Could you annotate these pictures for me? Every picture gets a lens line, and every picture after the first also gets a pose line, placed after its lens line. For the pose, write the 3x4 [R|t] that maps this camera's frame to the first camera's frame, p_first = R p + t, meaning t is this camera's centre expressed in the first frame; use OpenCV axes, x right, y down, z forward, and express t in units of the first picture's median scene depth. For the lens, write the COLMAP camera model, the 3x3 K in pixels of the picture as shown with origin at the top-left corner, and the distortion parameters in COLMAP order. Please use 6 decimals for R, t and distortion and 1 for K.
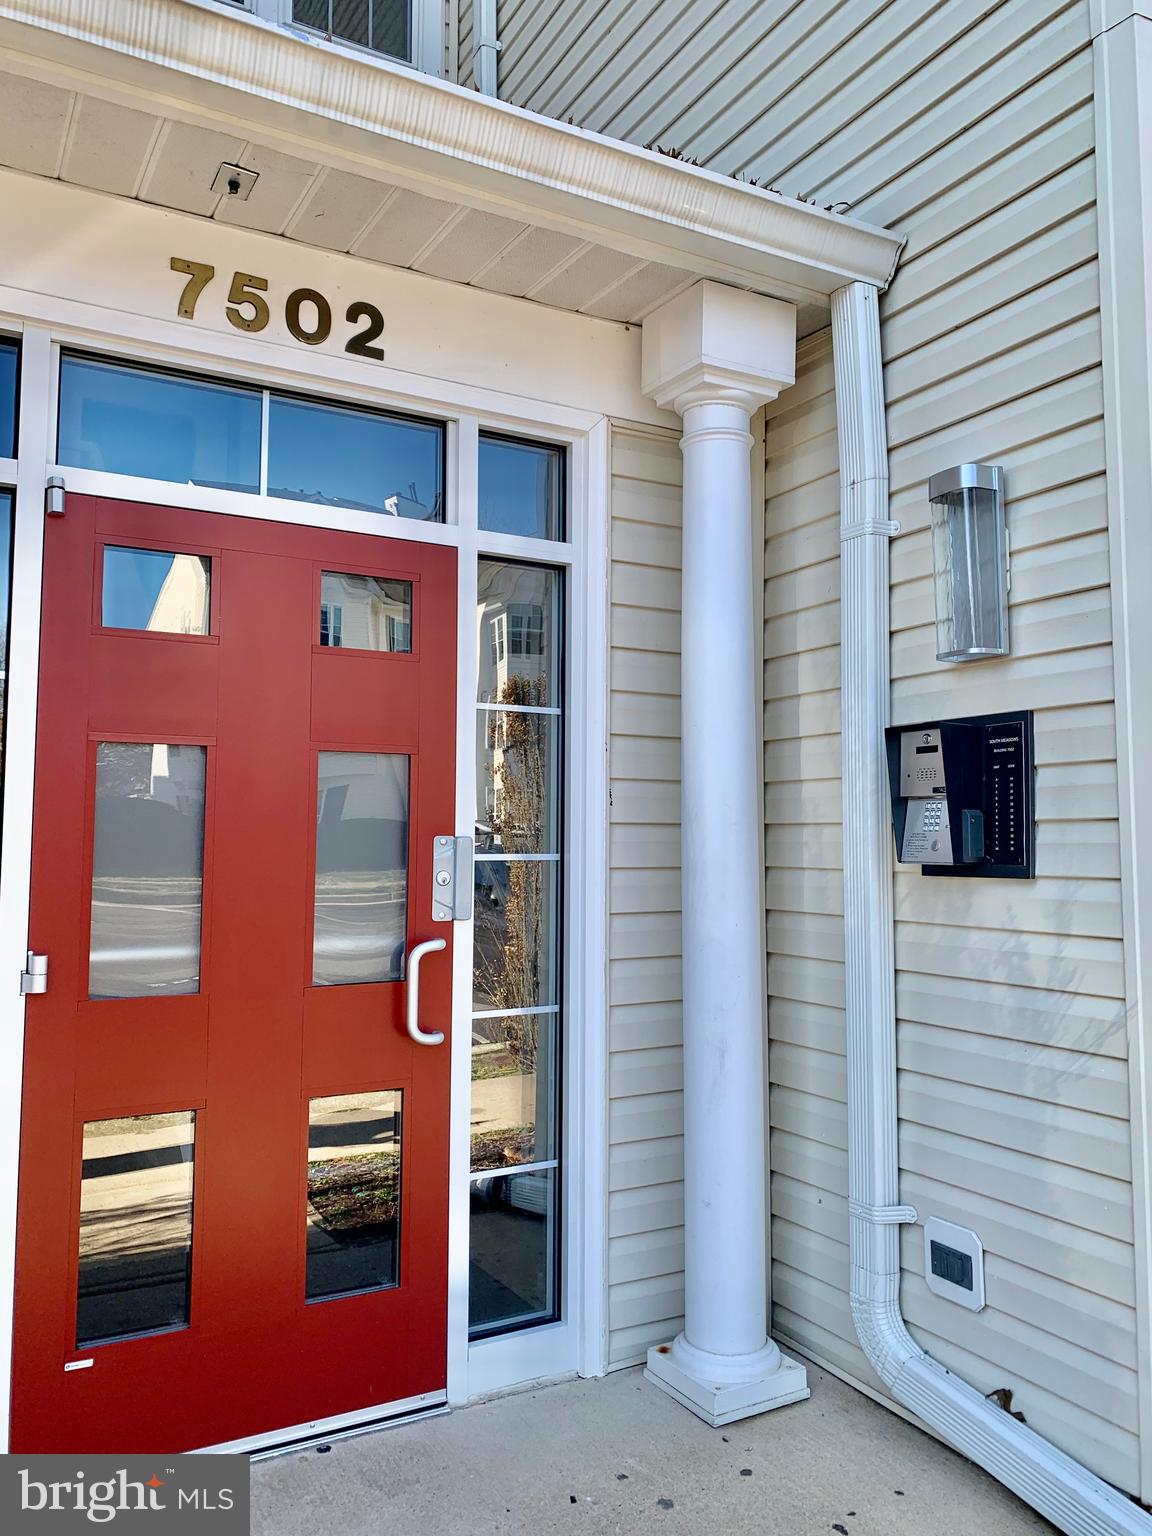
lens RADIAL K [[1166.2, 0, 589.0], [0, 1166.2, 759.9], [0, 0, 1]] dist [0.050499, -0.056224]
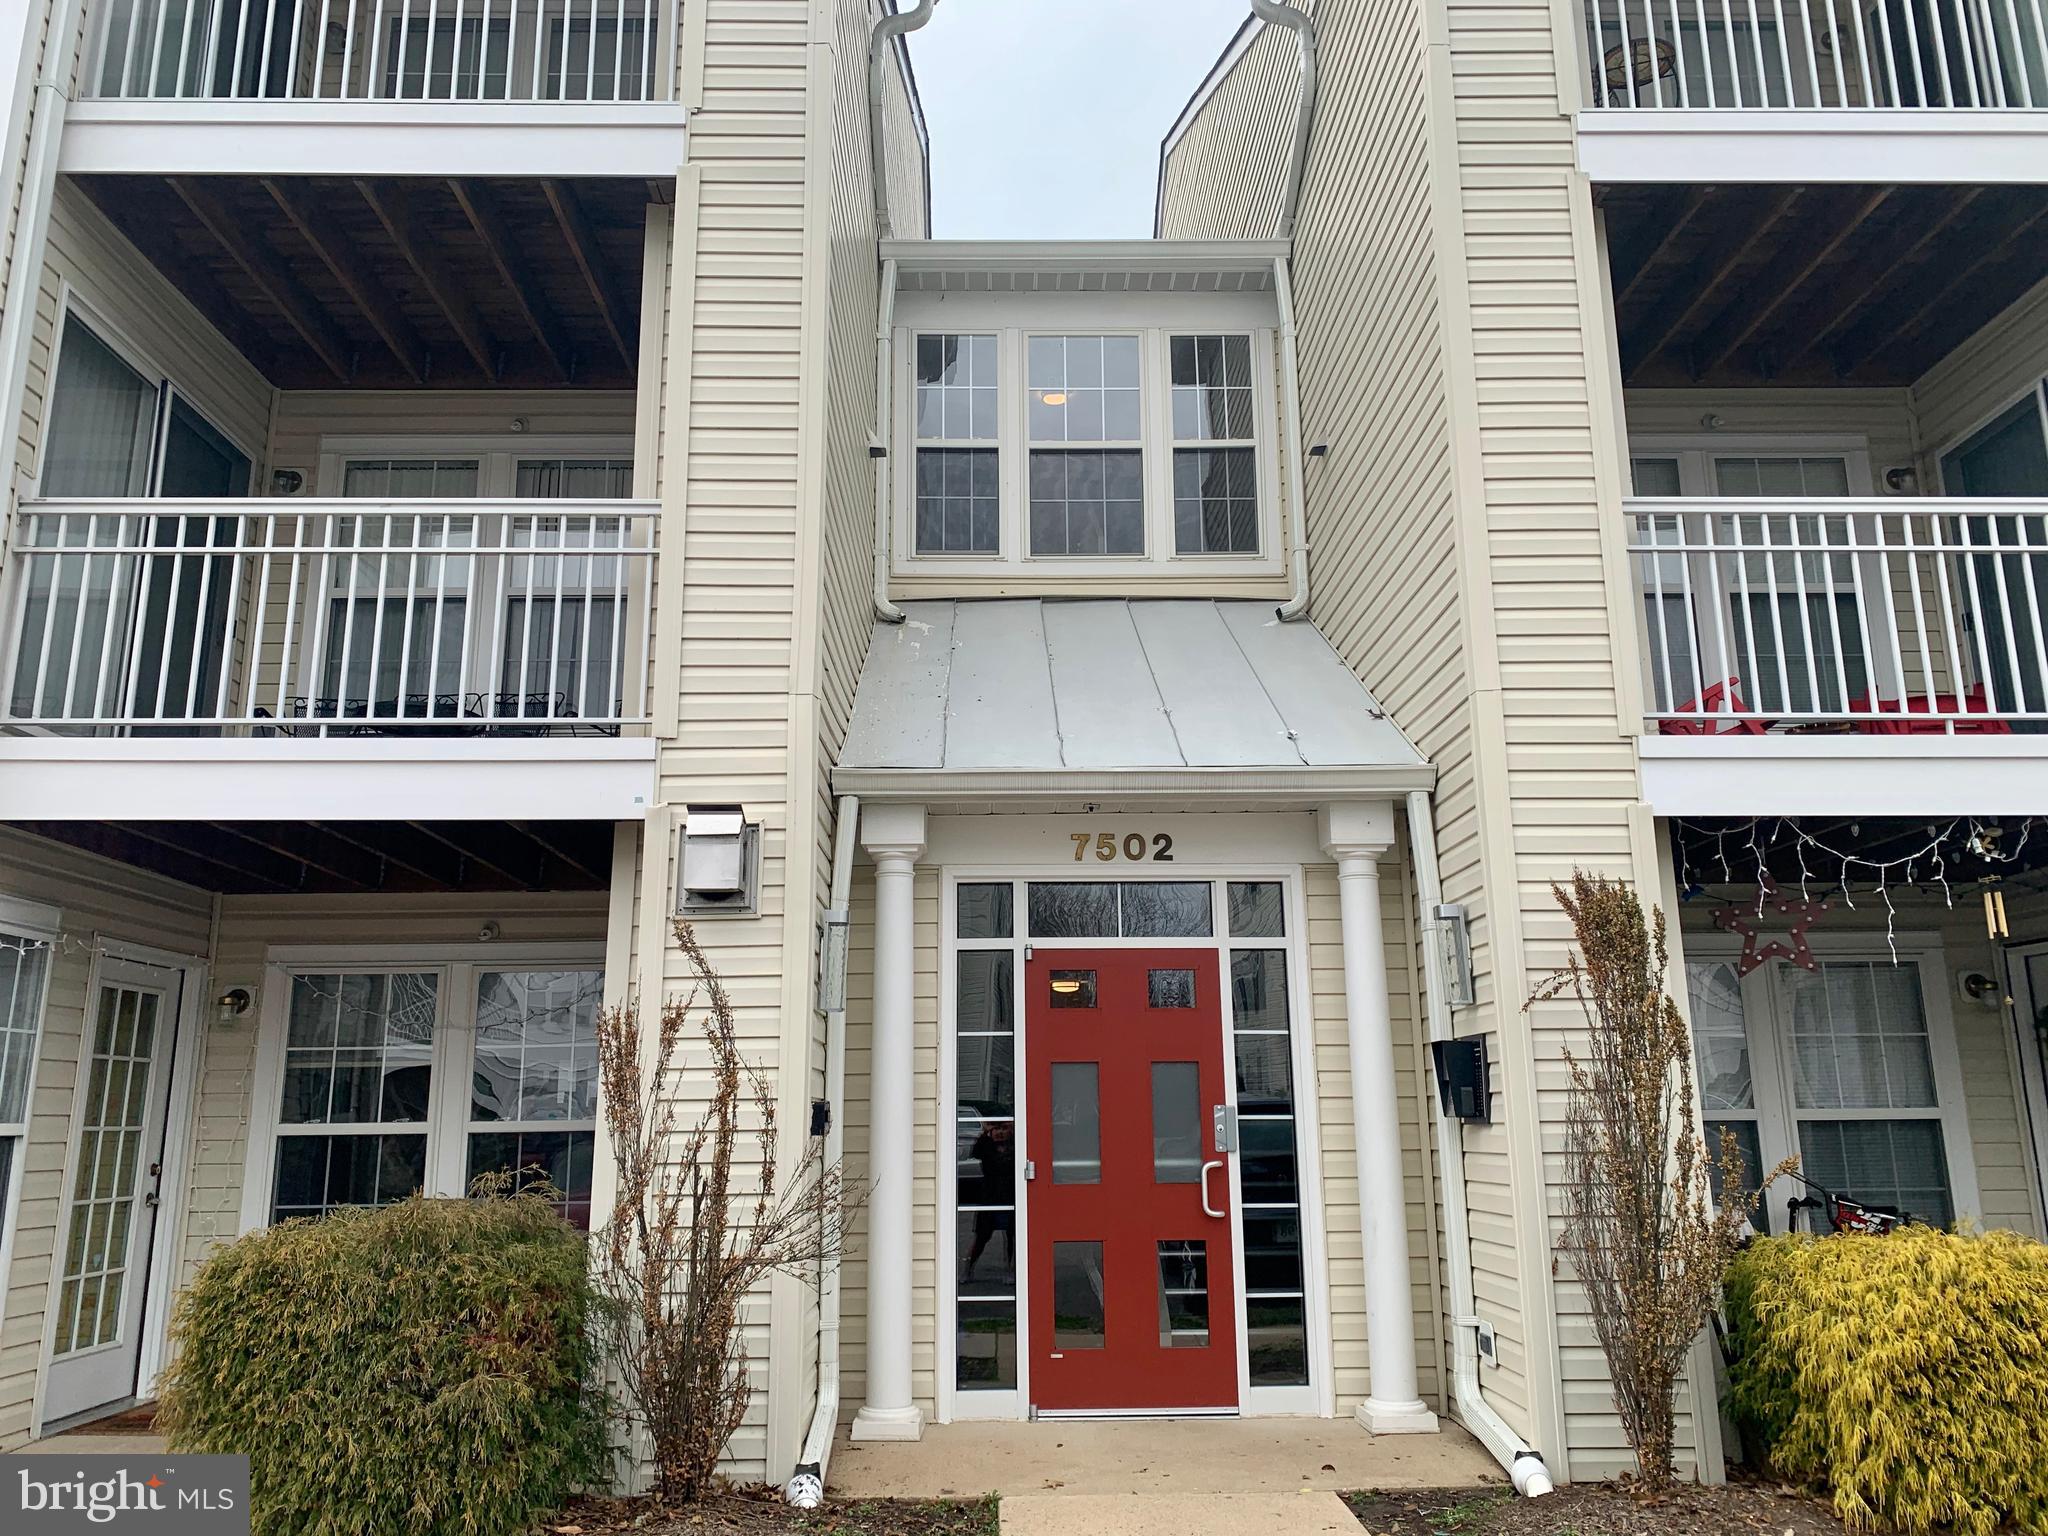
lens RADIAL K [[1554.9, 0, 1016.6], [0, 1554.9, 755.5], [0, 0, 1]] dist [0.050499, -0.056224]
pose [[0.873405, -0.117171, -0.472689, 0.872949], [0.047565, 0.986508, -0.156650, -0.116039], [0.484666, 0.114335, 0.867194, -1.457384]]
